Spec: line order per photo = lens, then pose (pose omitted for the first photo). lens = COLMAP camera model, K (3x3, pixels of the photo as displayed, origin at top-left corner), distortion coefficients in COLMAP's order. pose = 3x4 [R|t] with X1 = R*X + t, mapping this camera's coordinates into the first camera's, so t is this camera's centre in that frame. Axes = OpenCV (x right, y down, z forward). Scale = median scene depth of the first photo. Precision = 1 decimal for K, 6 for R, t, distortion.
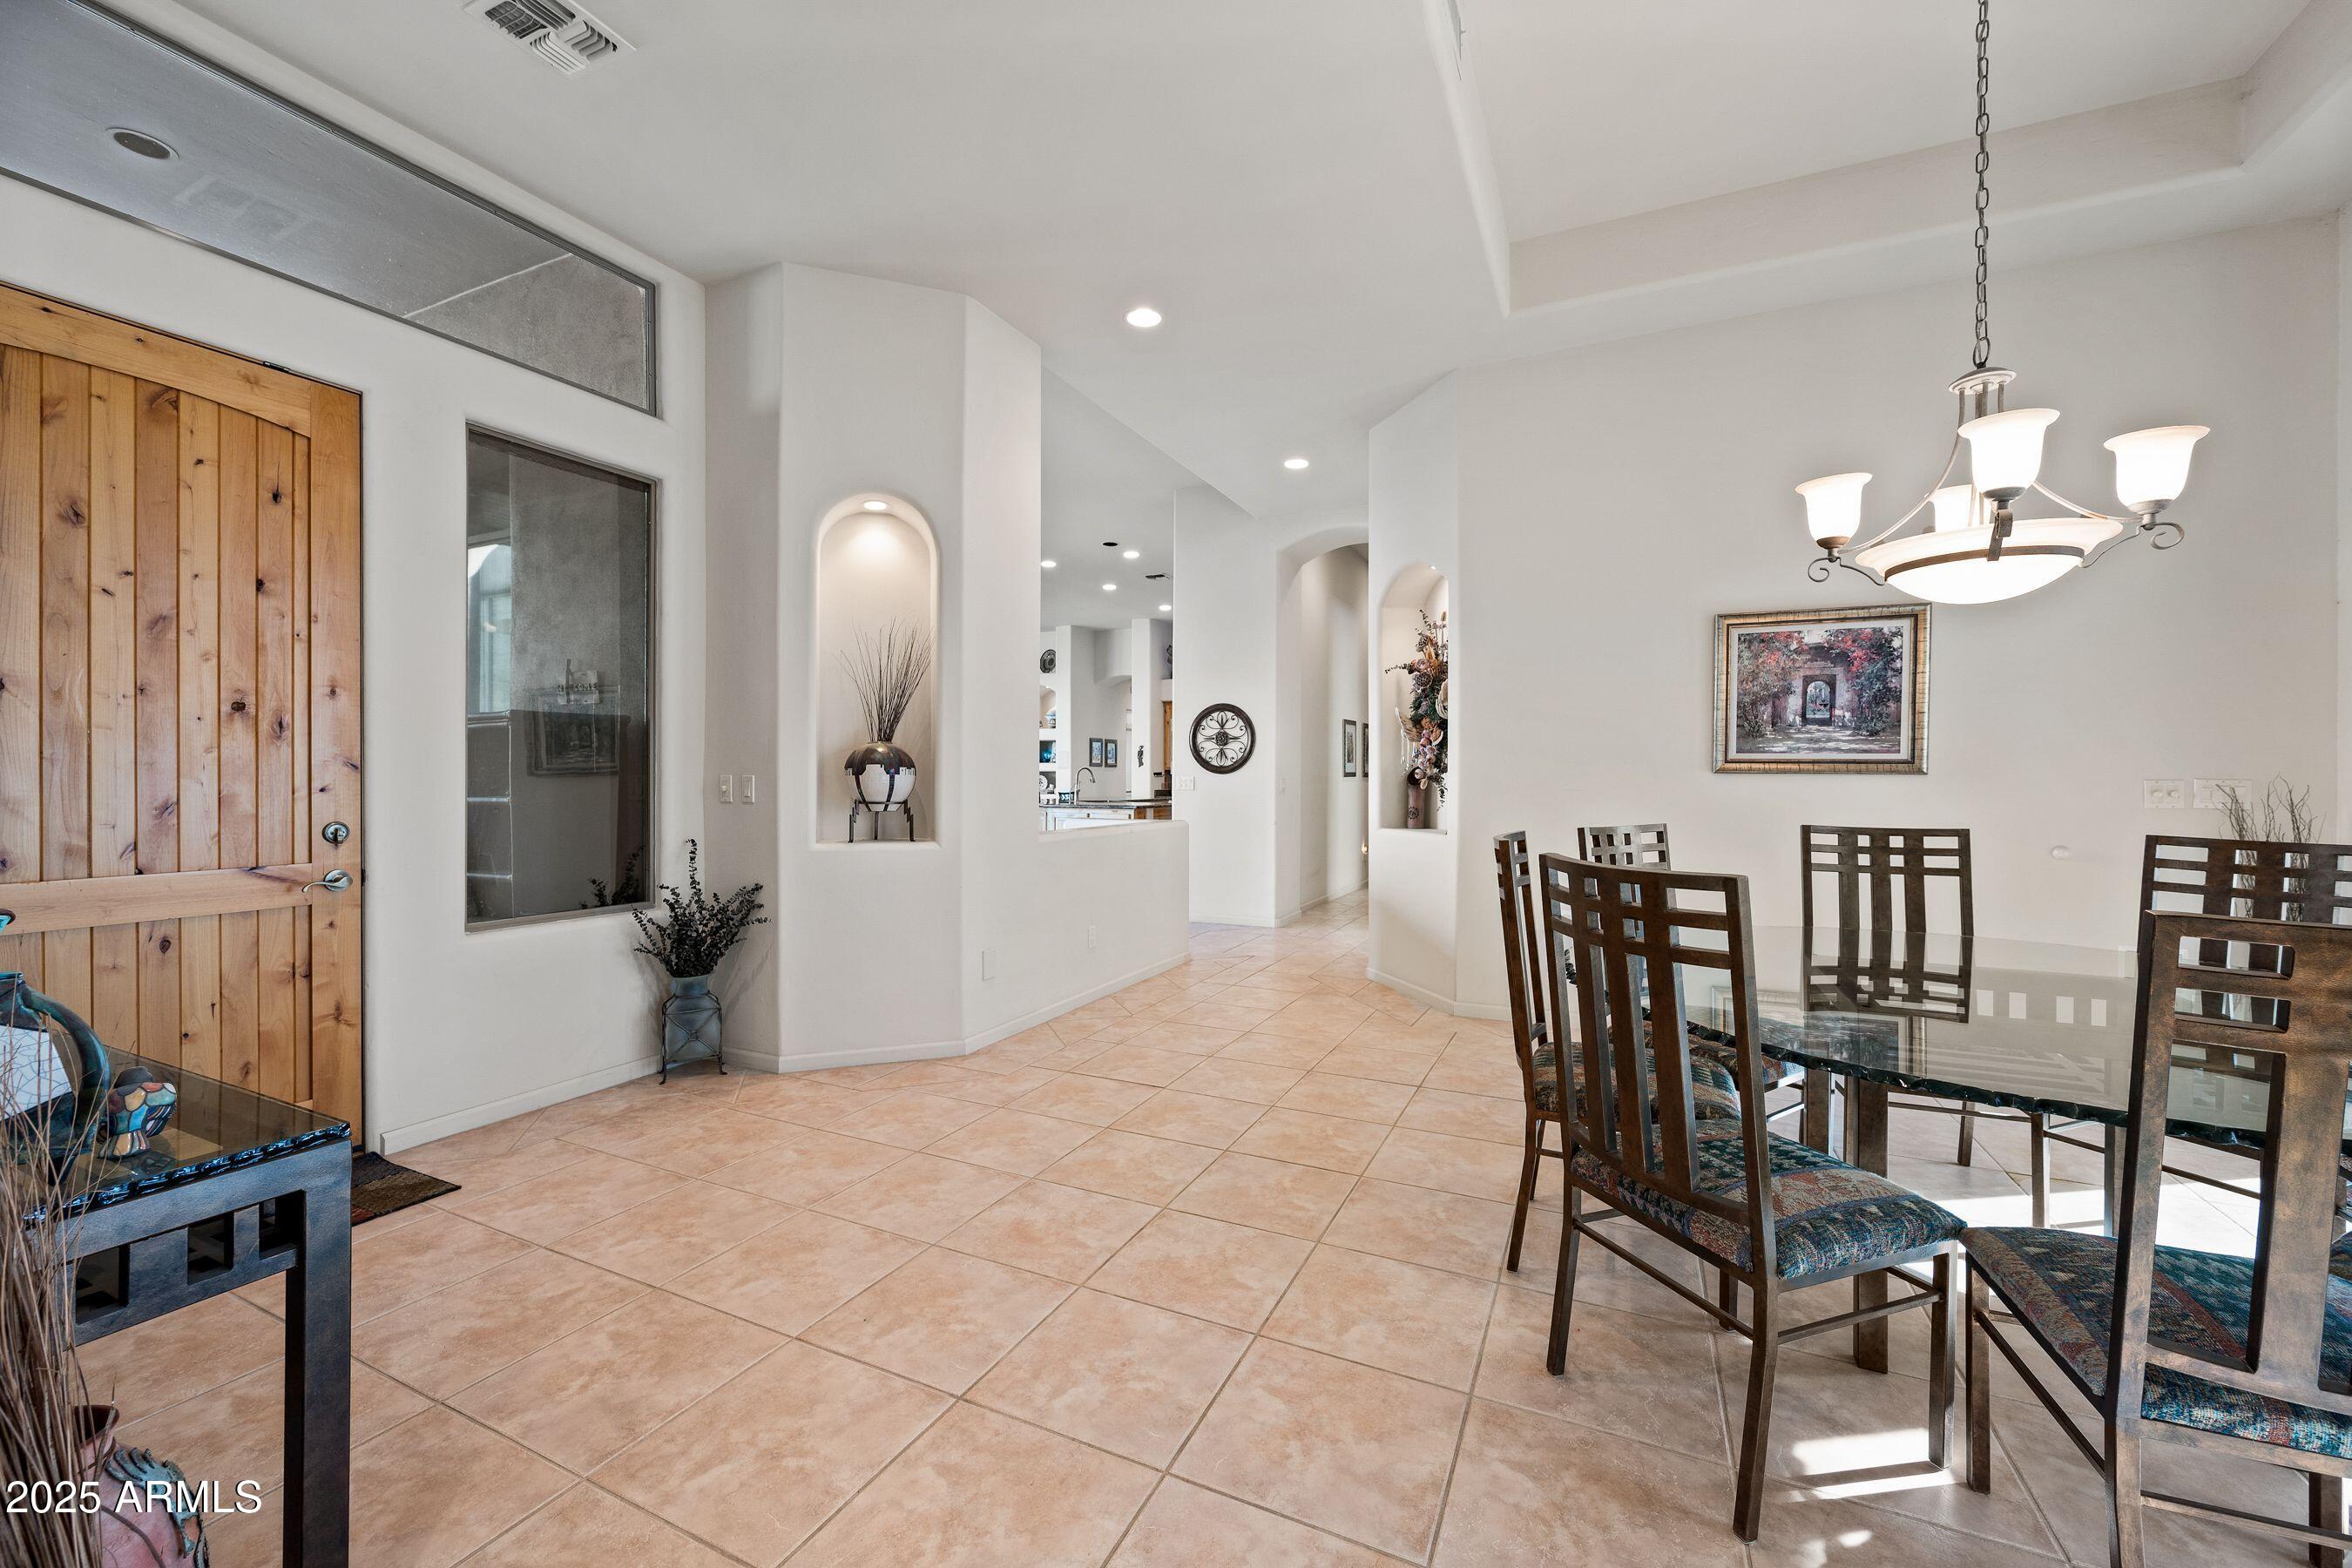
lens RADIAL K [[931.0, 0, 1180.9], [0, 931.0, 766.8], [0, 0, 1]] dist [0.000032, 0.000256]
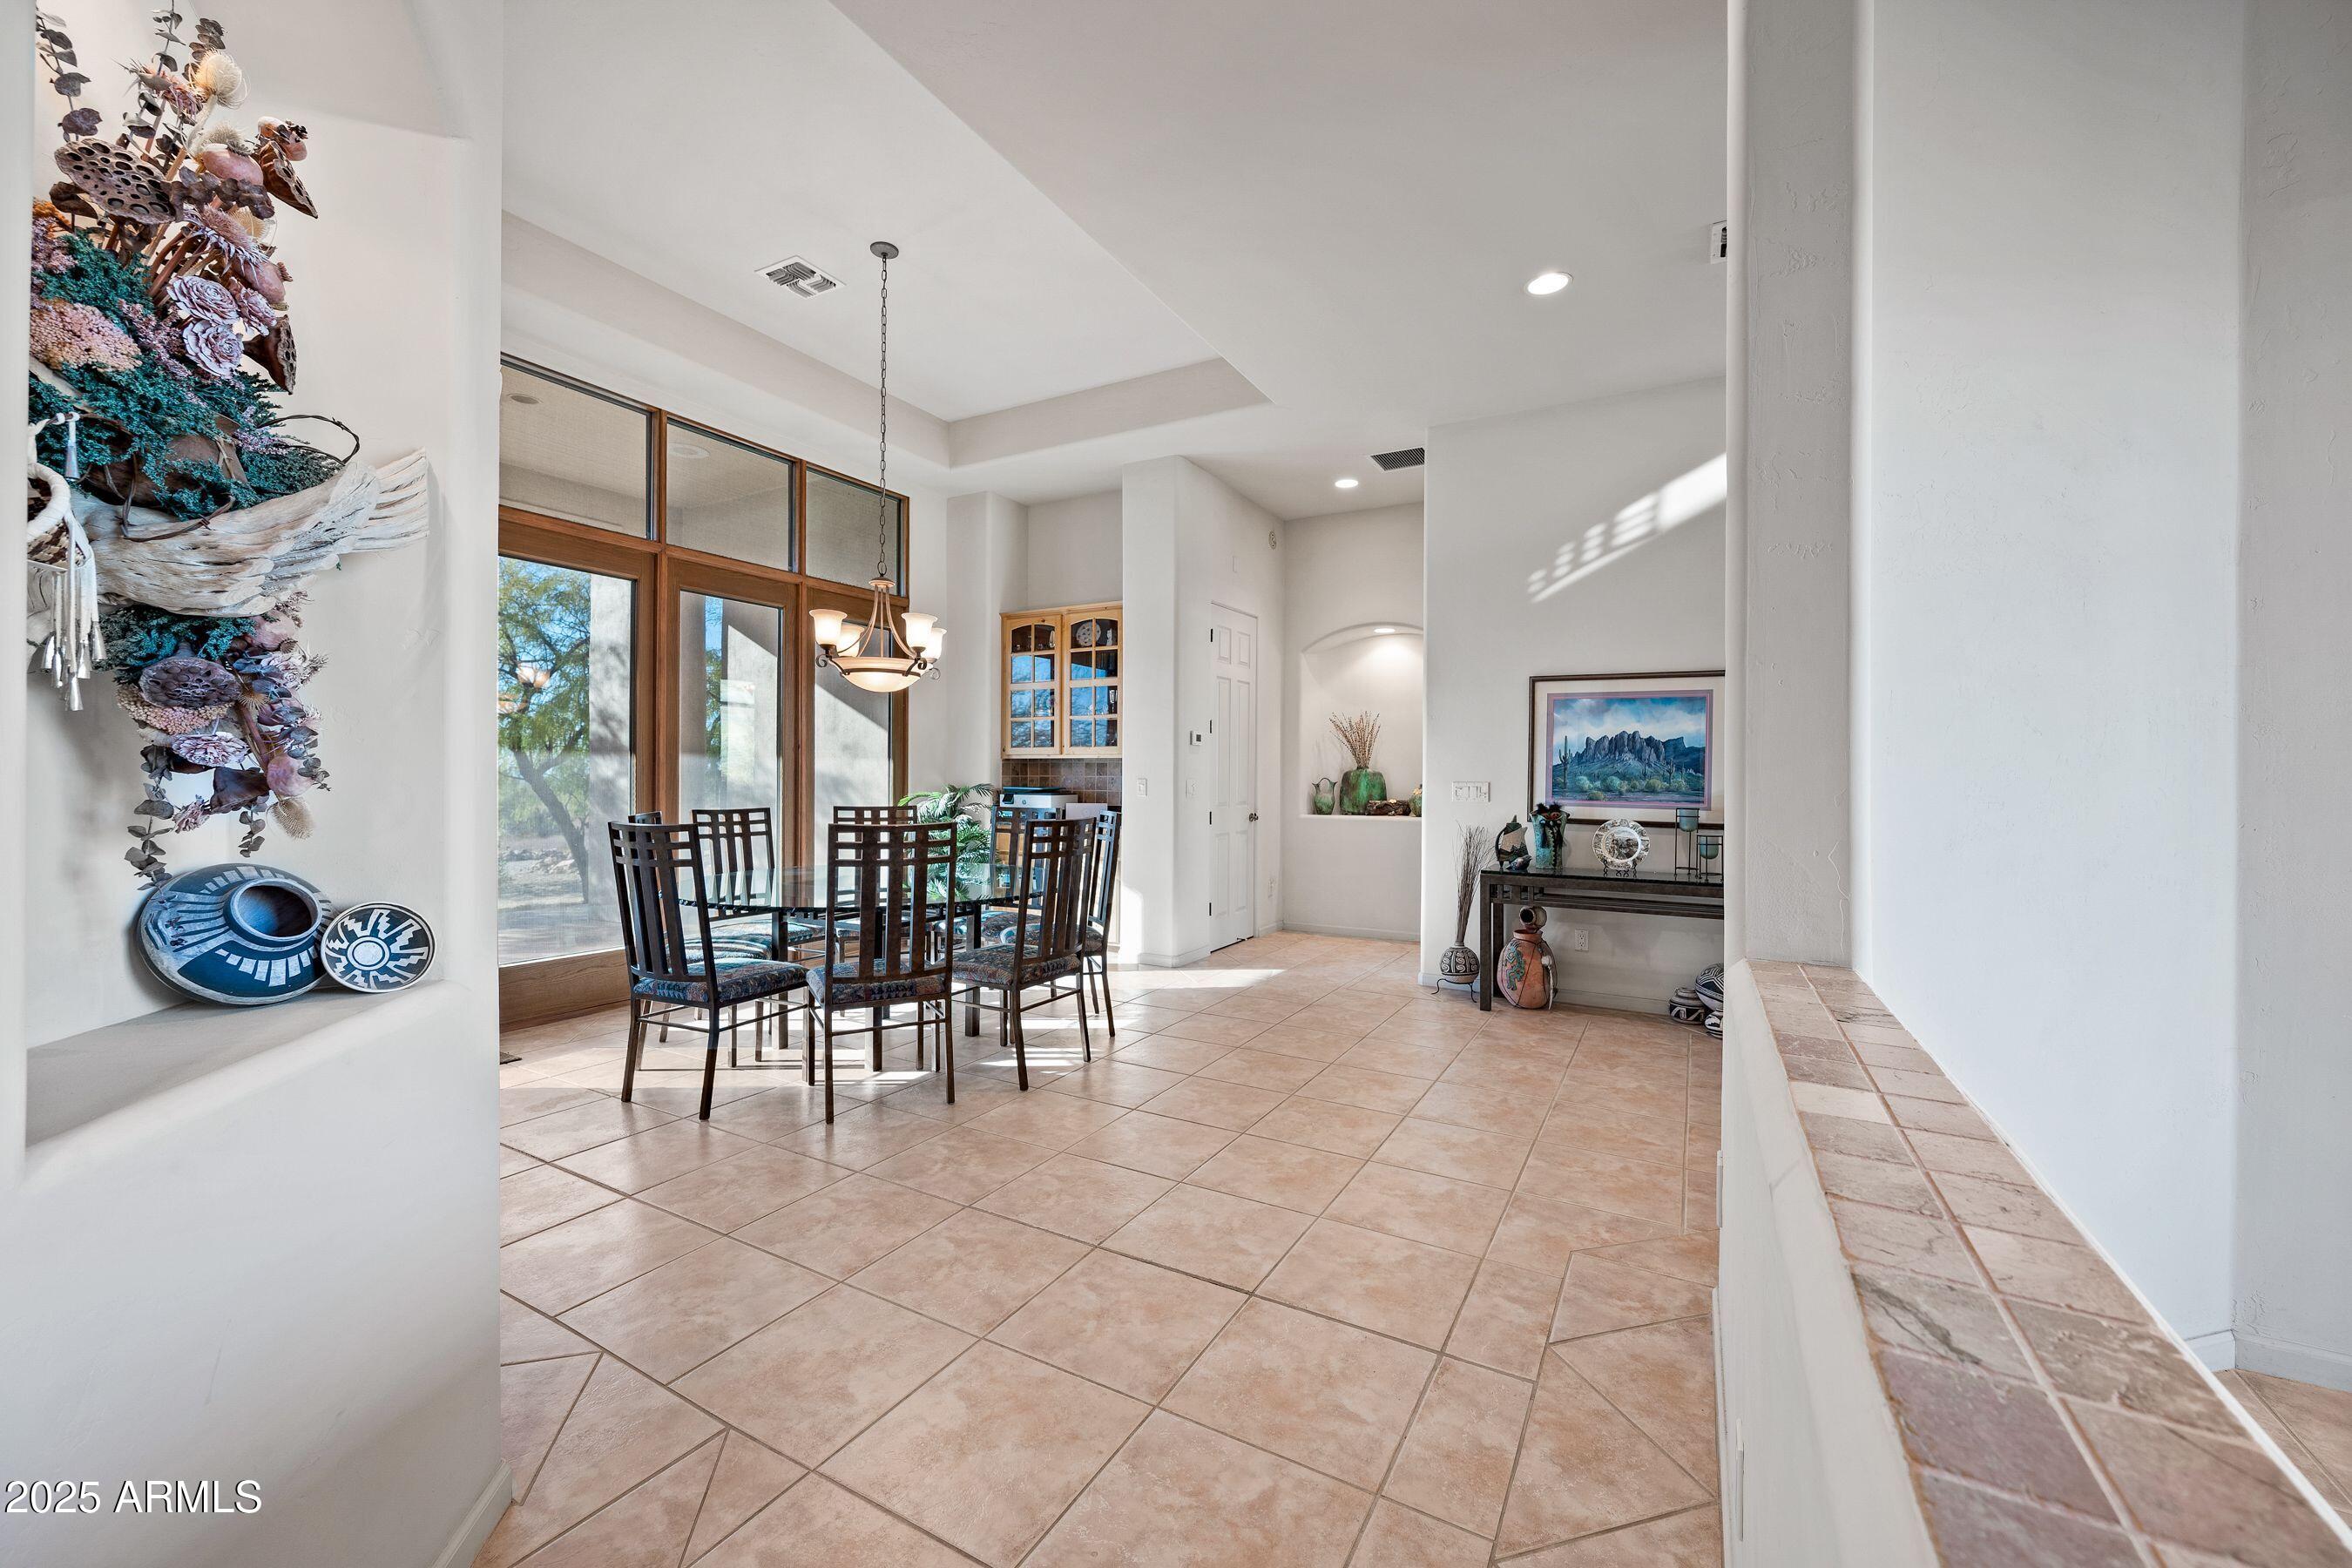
lens RADIAL K [[931.0, 0, 1180.9], [0, 931.0, 766.8], [0, 0, 1]] dist [0.000032, 0.000256]
pose [[-0.997951, -0.006249, 0.063681, 0.058309], [-0.007505, 0.999781, -0.019514, 0.012292], [-0.063545, -0.019952, -0.997780, 2.226883]]
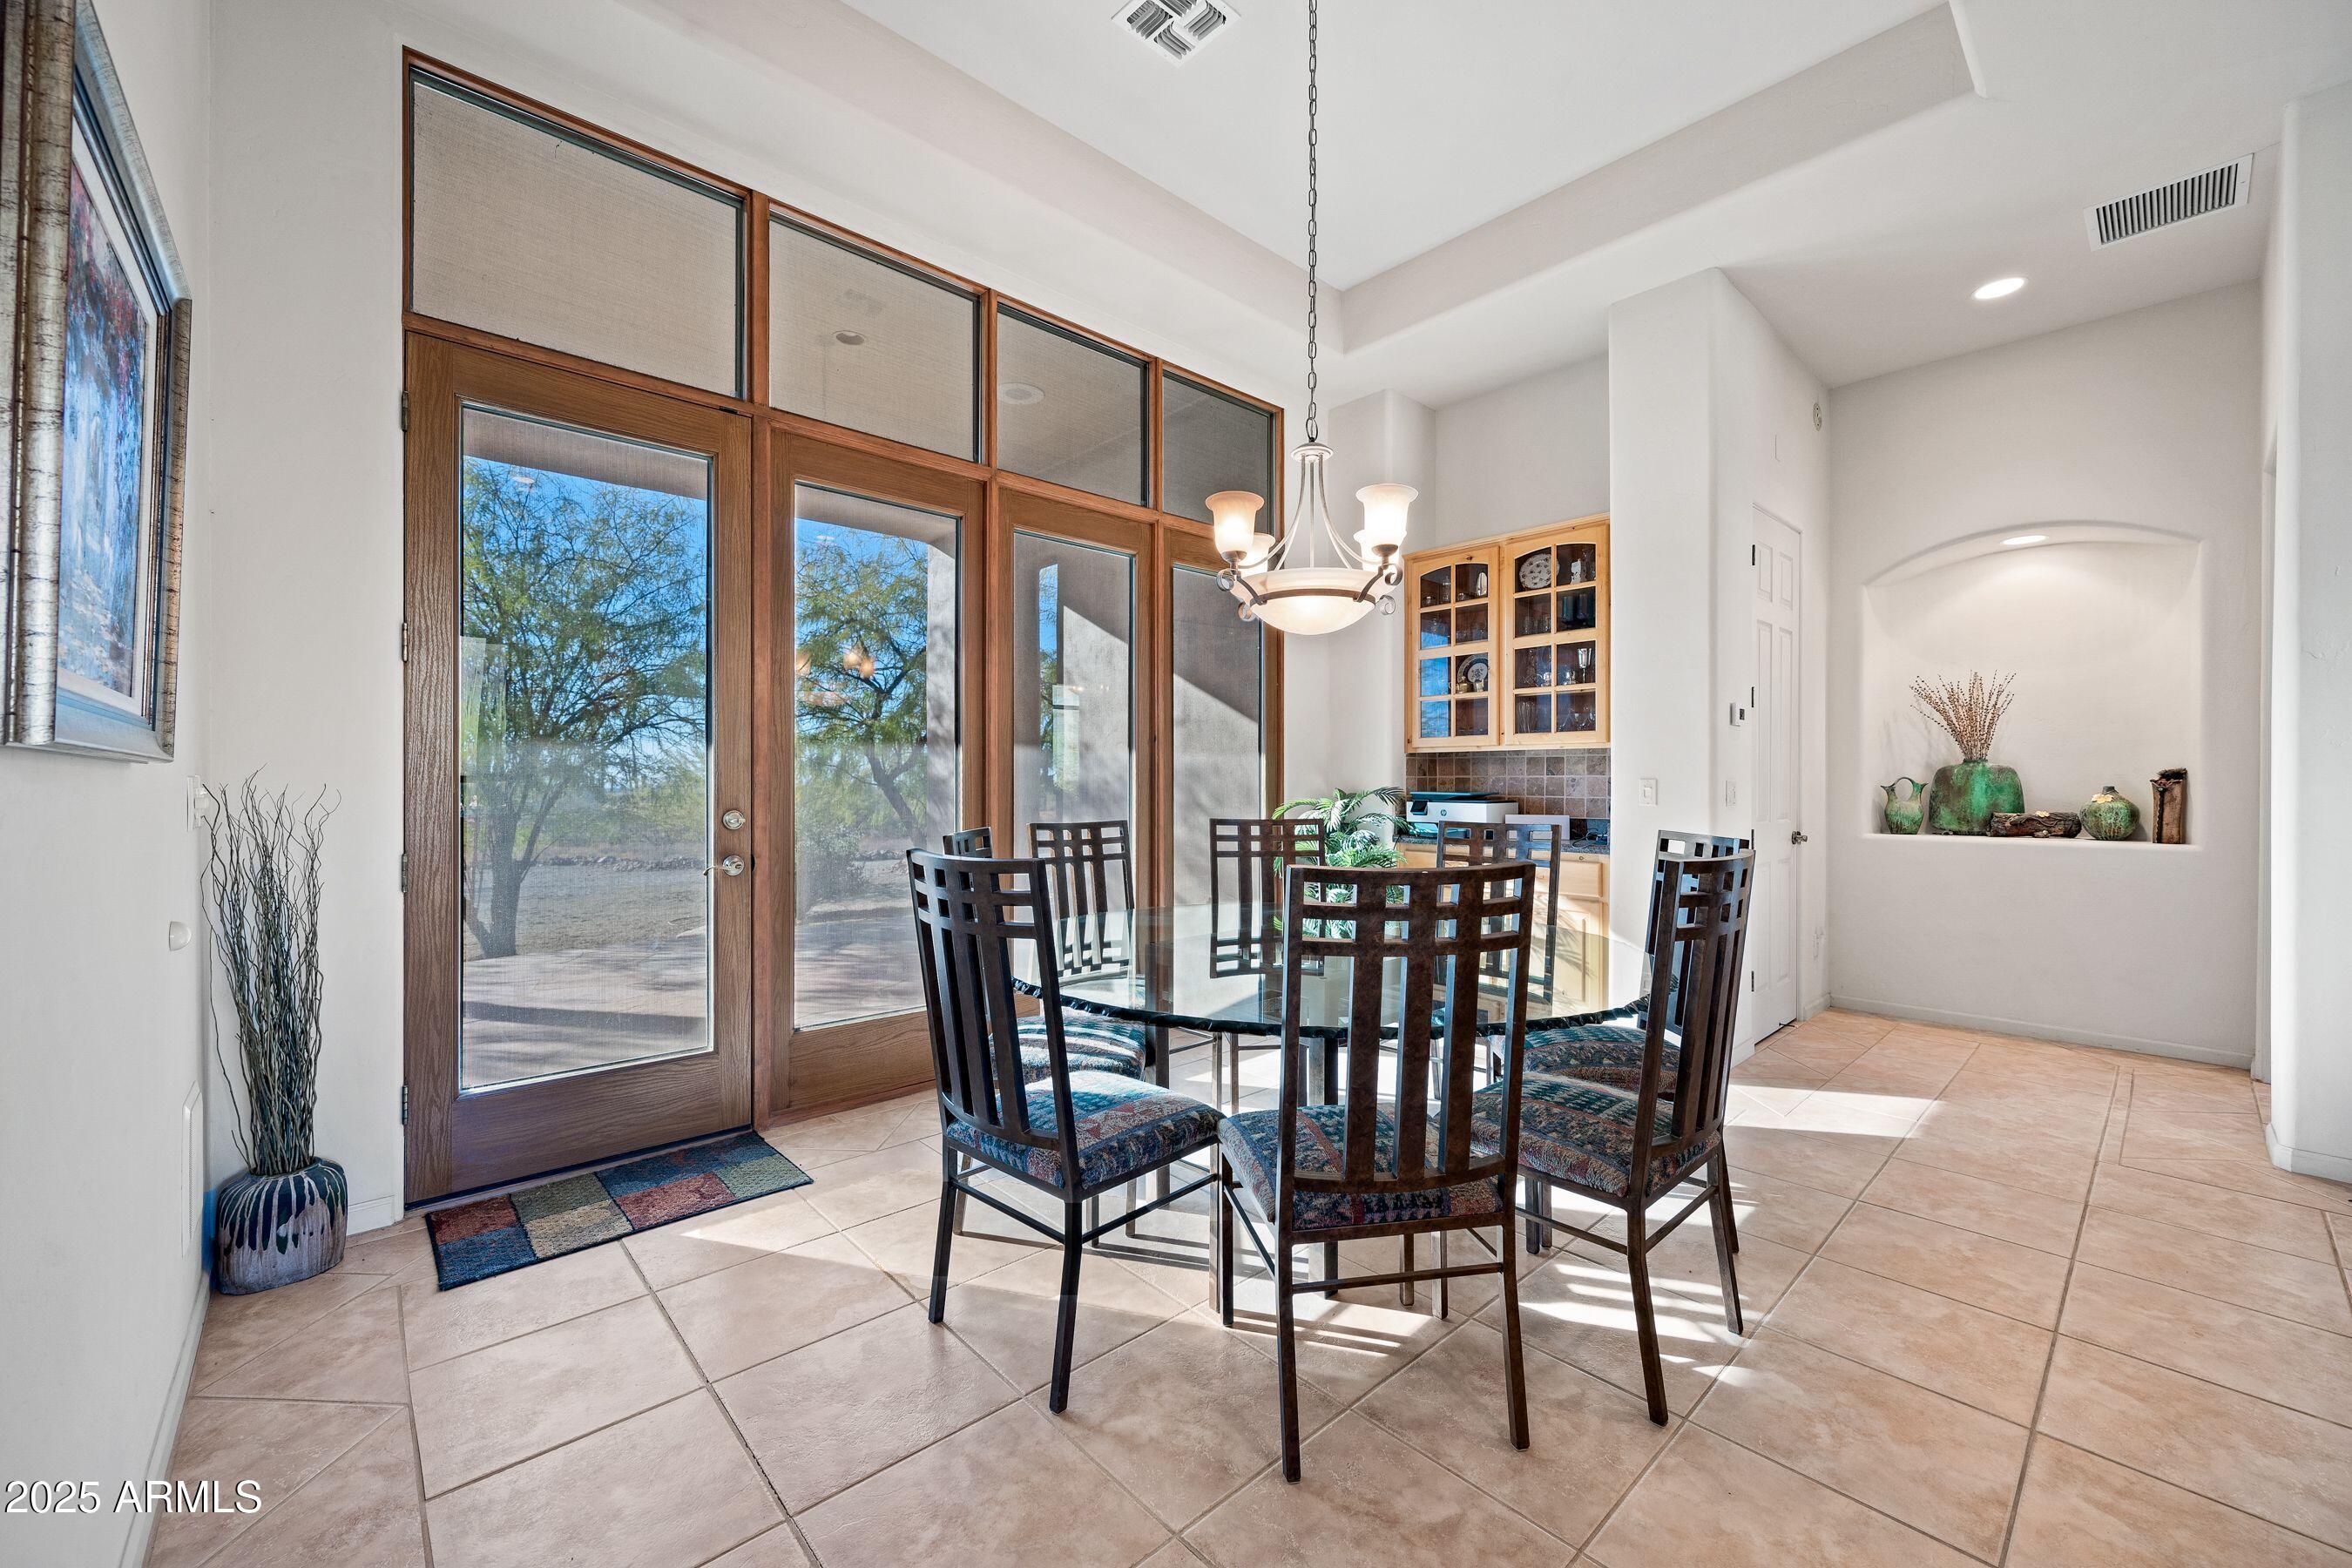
lens RADIAL K [[927.3, 0, 1178.9], [0, 927.3, 749.1], [0, 0, 1]] dist [0.002149, 0.000238]
pose [[-0.928152, 0.010986, 0.372039, 0.423120], [-0.005231, 0.999081, -0.042550, 0.017623], [-0.372164, -0.041439, -0.927241, 1.643406]]
